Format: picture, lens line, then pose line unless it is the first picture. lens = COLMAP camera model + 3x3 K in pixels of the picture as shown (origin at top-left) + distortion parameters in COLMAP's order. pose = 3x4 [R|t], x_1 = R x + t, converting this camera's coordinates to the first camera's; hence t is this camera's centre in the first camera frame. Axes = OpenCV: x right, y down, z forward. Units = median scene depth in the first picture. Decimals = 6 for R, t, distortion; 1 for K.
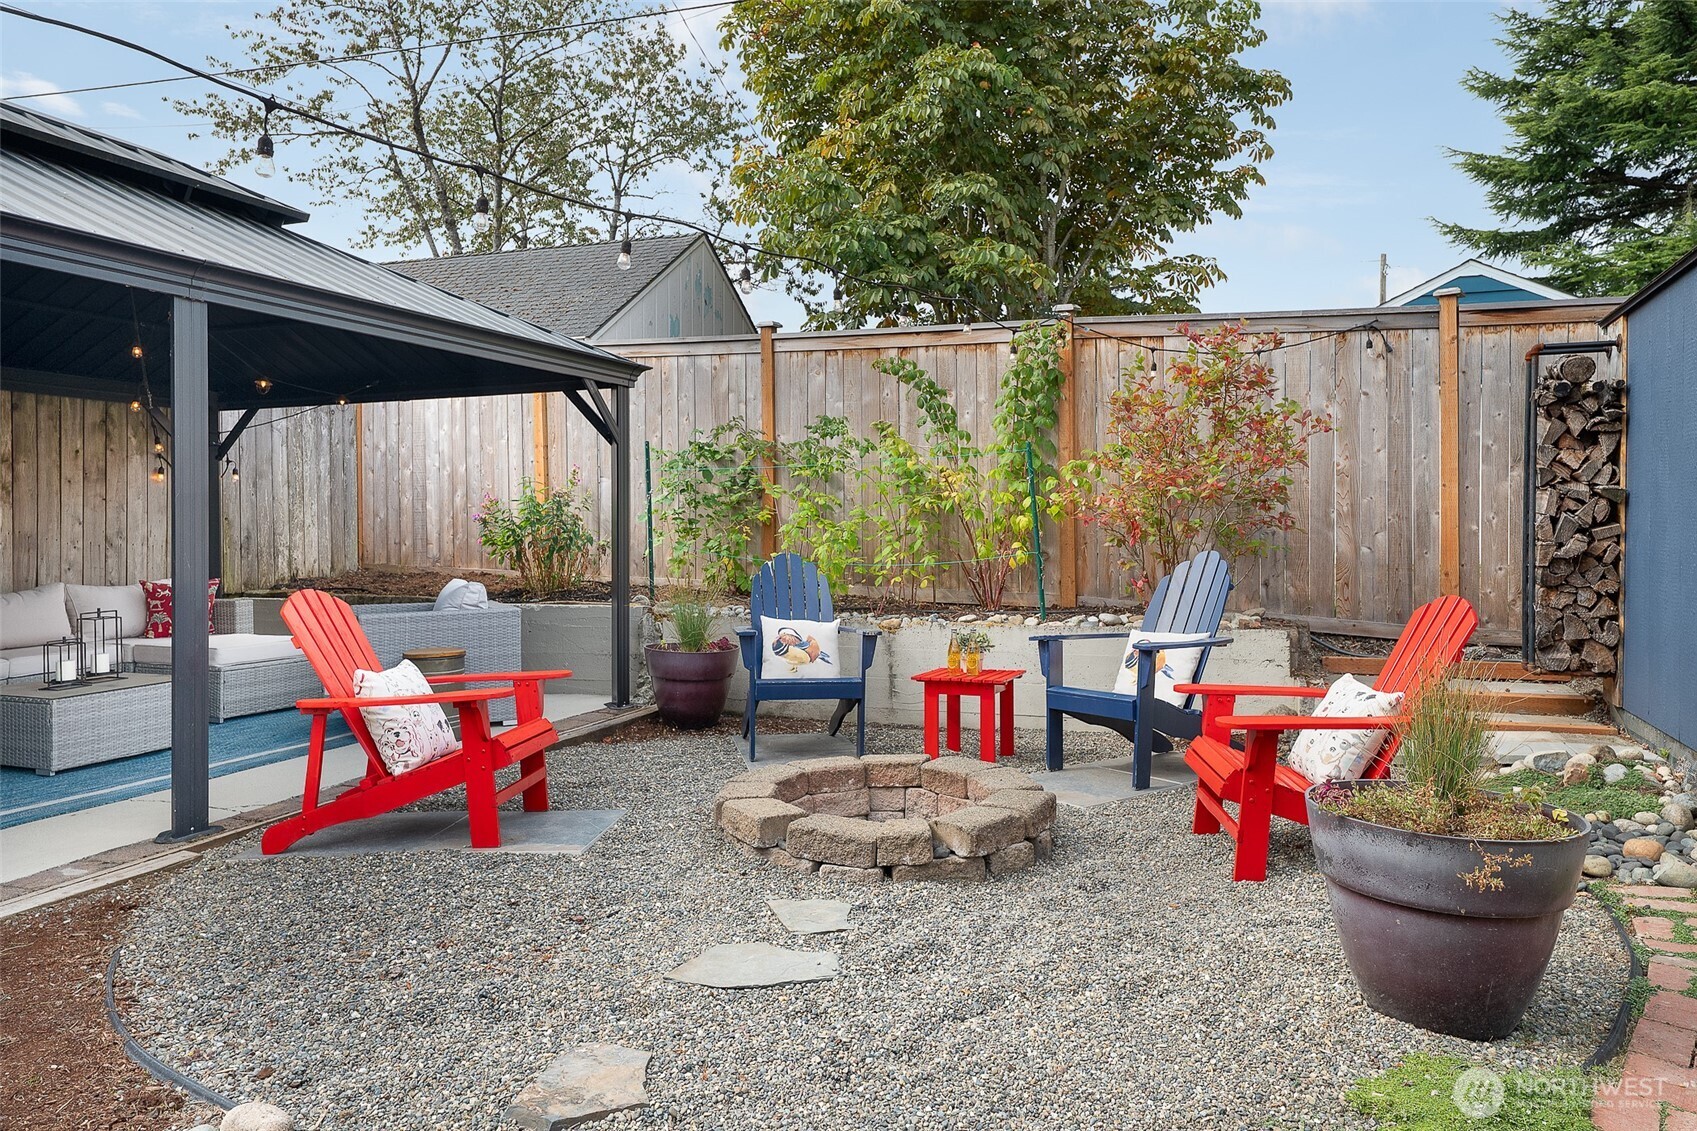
lens RADIAL K [[1128.5, 0, 906.2], [0, 1128.5, 531.1], [0, 0, 1]] dist [0.019690, -0.000237]
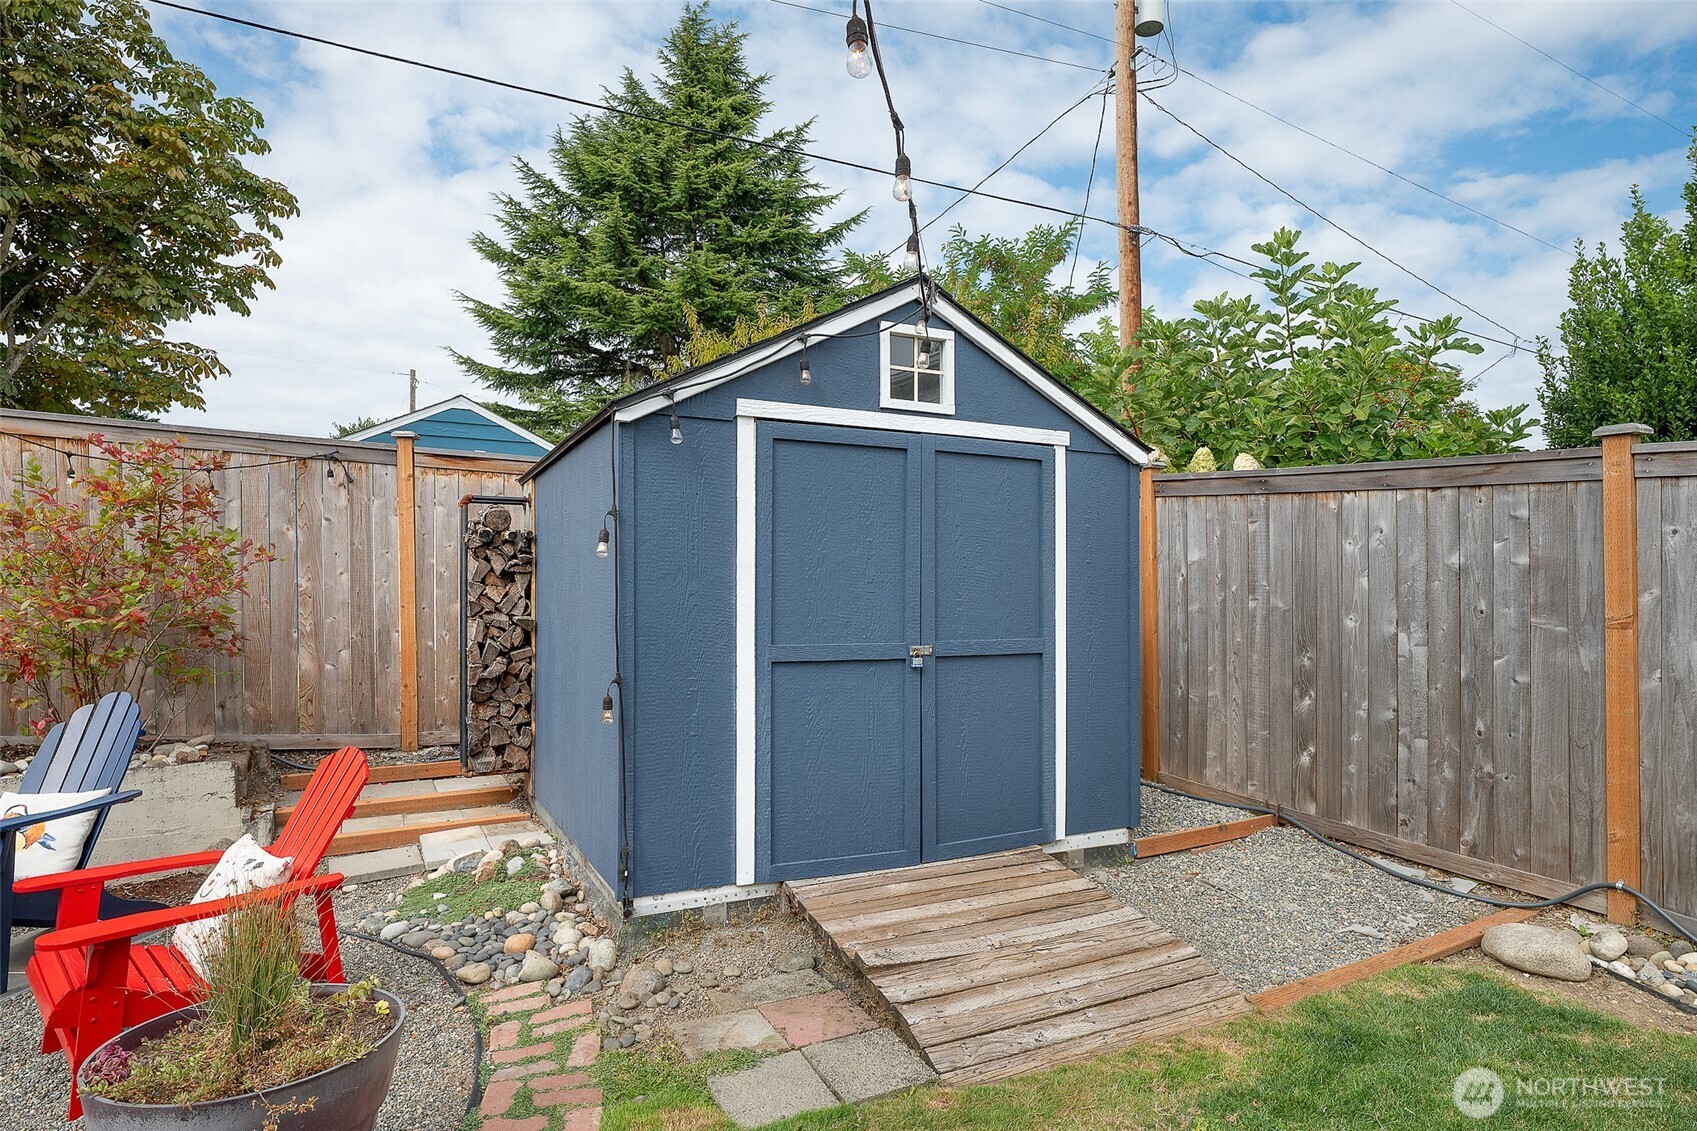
lens RADIAL K [[937.9, 0, 870.4], [0, 937.9, 604.5], [0, 0, 1]] dist [-0.000781, 0.002002]
pose [[0.666148, -0.009912, 0.745753, 0.080064], [0.007085, 0.999951, 0.006962, -0.039891], [-0.745786, 0.000646, 0.666186, 0.034085]]
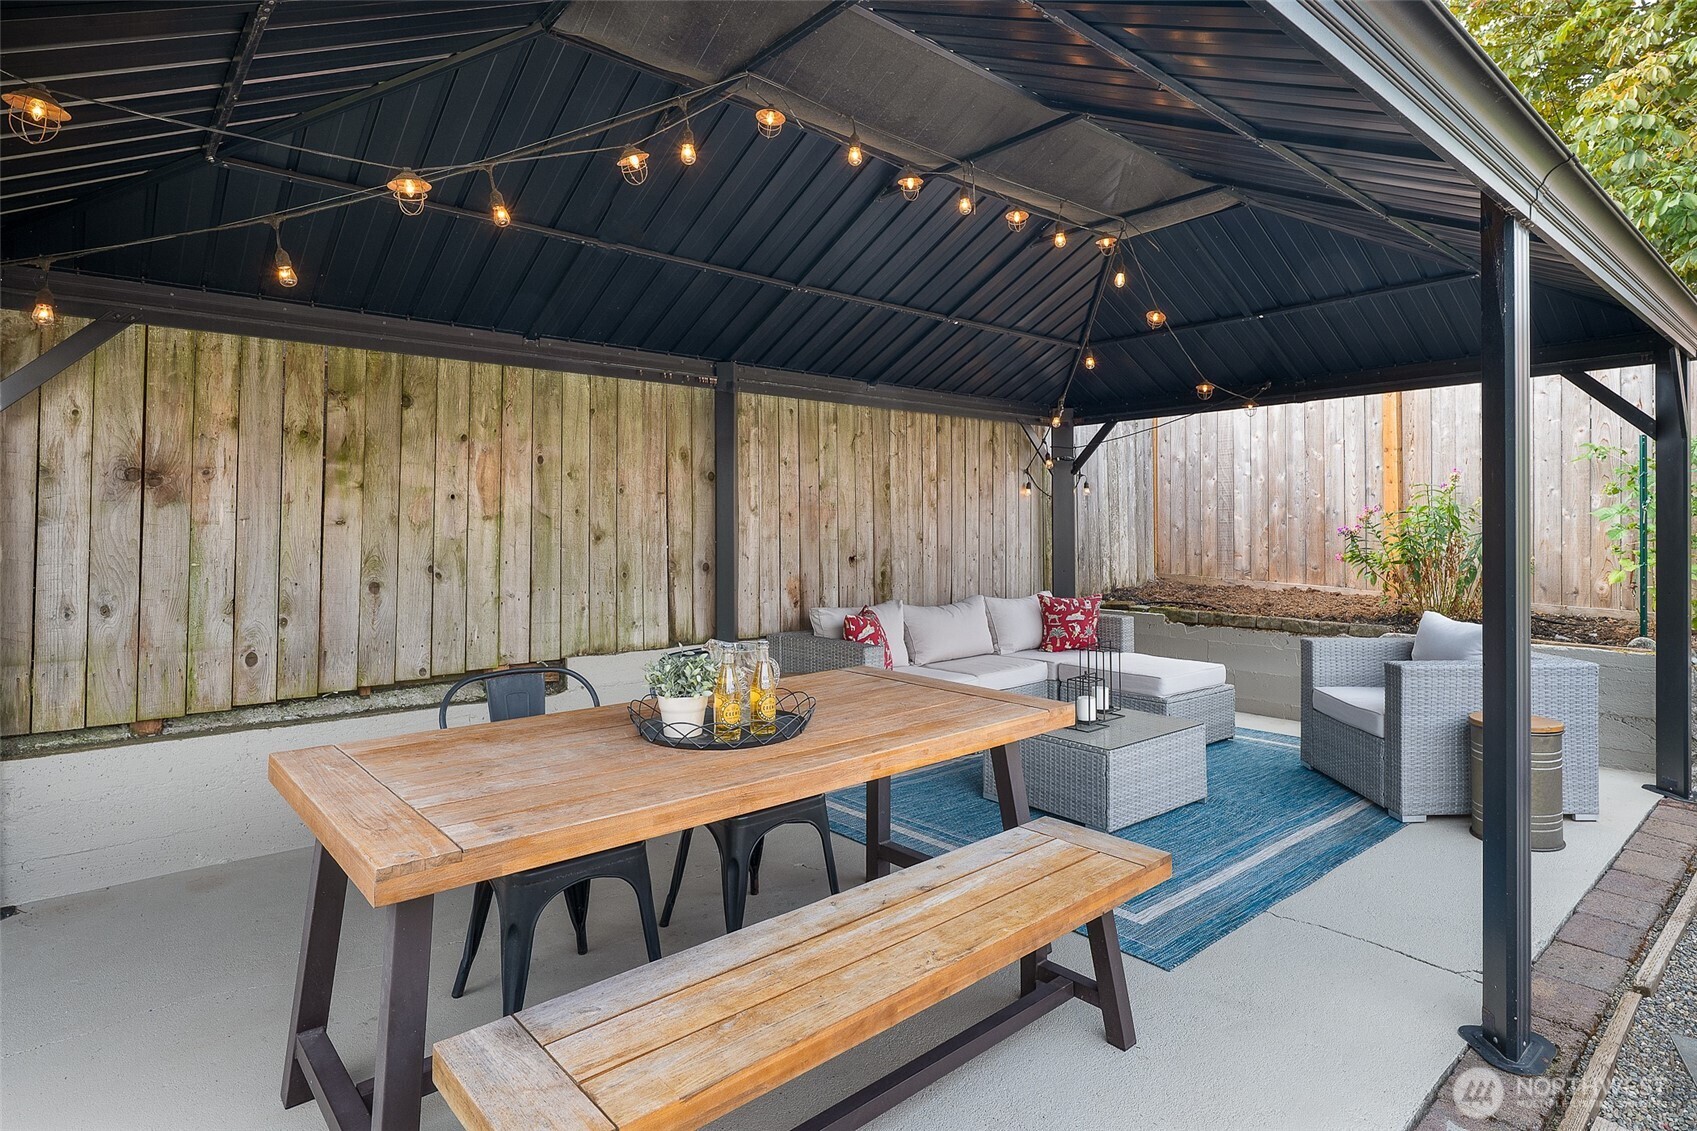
lens RADIAL K [[908.8, 0, 849.1], [0, 908.8, 513.2], [0, 0, 1]] dist [0.001155, 0.000078]
pose [[0.865490, -0.003075, -0.500917, -0.409429], [-0.003785, 0.999912, -0.012679, -0.017958], [0.500912, 0.012870, 0.865402, 0.210364]]
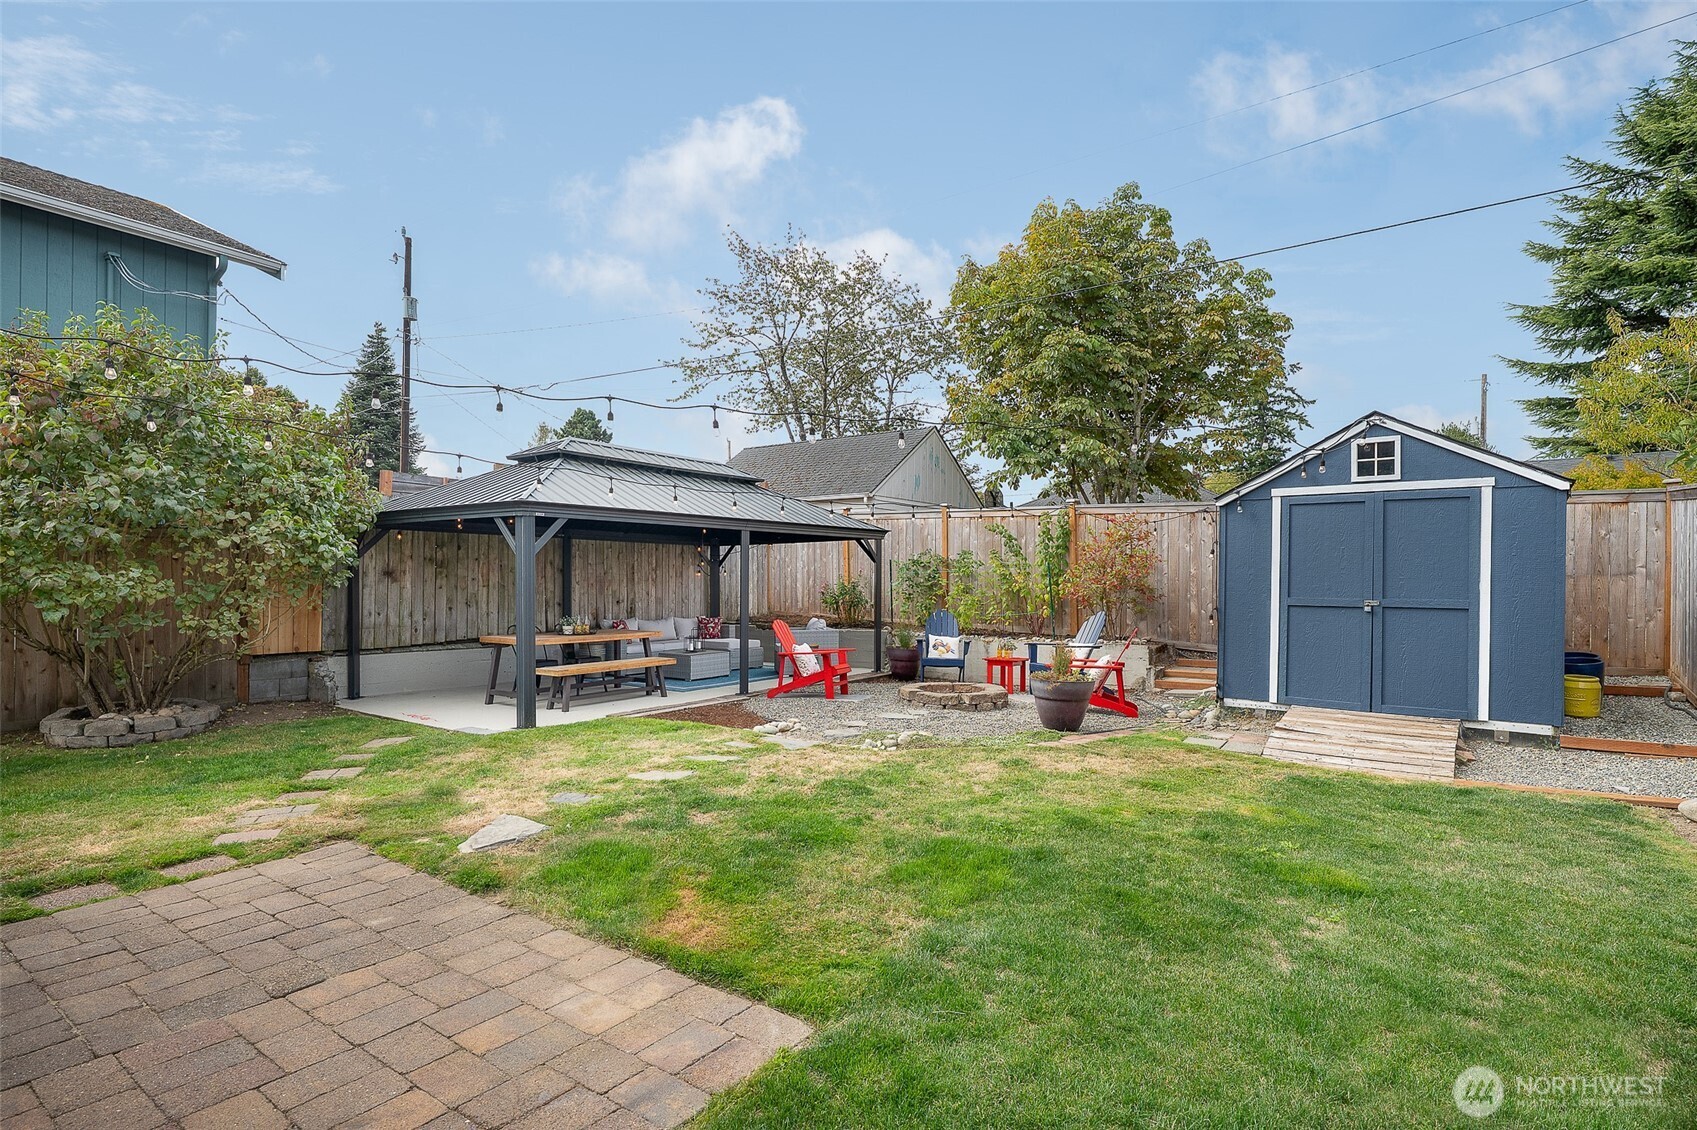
lens RADIAL K [[857.1, 0, 854.3], [0, 857.1, 579.0], [0, 0, 1]] dist [-0.002774, 0.000249]
pose [[0.954505, 0.003399, -0.298177, 0.228924], [-0.006340, 0.999940, -0.008897, -0.024754], [0.298128, 0.010383, 0.954469, -0.710781]]
